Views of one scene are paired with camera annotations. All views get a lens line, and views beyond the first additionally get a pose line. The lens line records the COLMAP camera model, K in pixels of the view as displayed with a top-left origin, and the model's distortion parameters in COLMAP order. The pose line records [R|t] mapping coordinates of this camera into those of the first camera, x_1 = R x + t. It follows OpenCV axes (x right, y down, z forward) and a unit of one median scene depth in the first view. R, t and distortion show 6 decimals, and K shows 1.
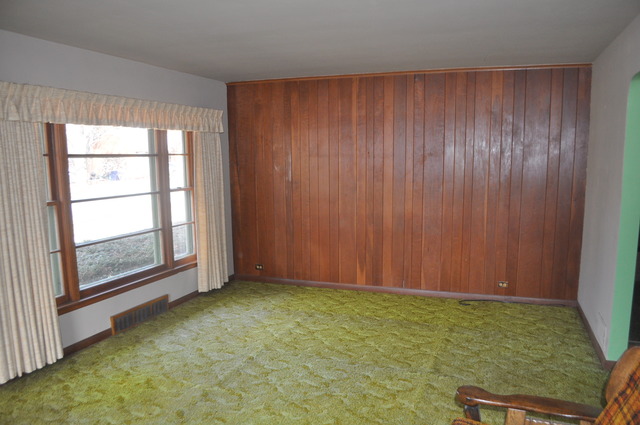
lens RADIAL K [[501.0, 0, 320.2], [0, 501.0, 214.3], [0, 0, 1]] dist [-0.007139, 0.003516]
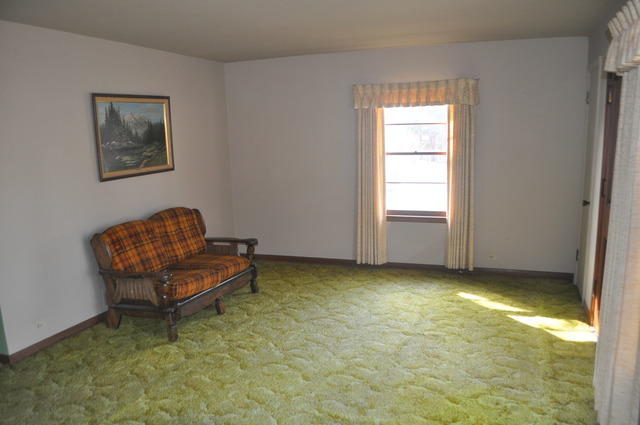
lens RADIAL K [[501.0, 0, 320.1], [0, 501.0, 213.5], [0, 0, 1]] dist [-0.007139, 0.003516]
pose [[-0.998290, 0.051044, 0.028477, -0.213290], [0.057117, 0.955391, 0.289770, -0.228082], [-0.012416, 0.290901, -0.956673, 1.824568]]
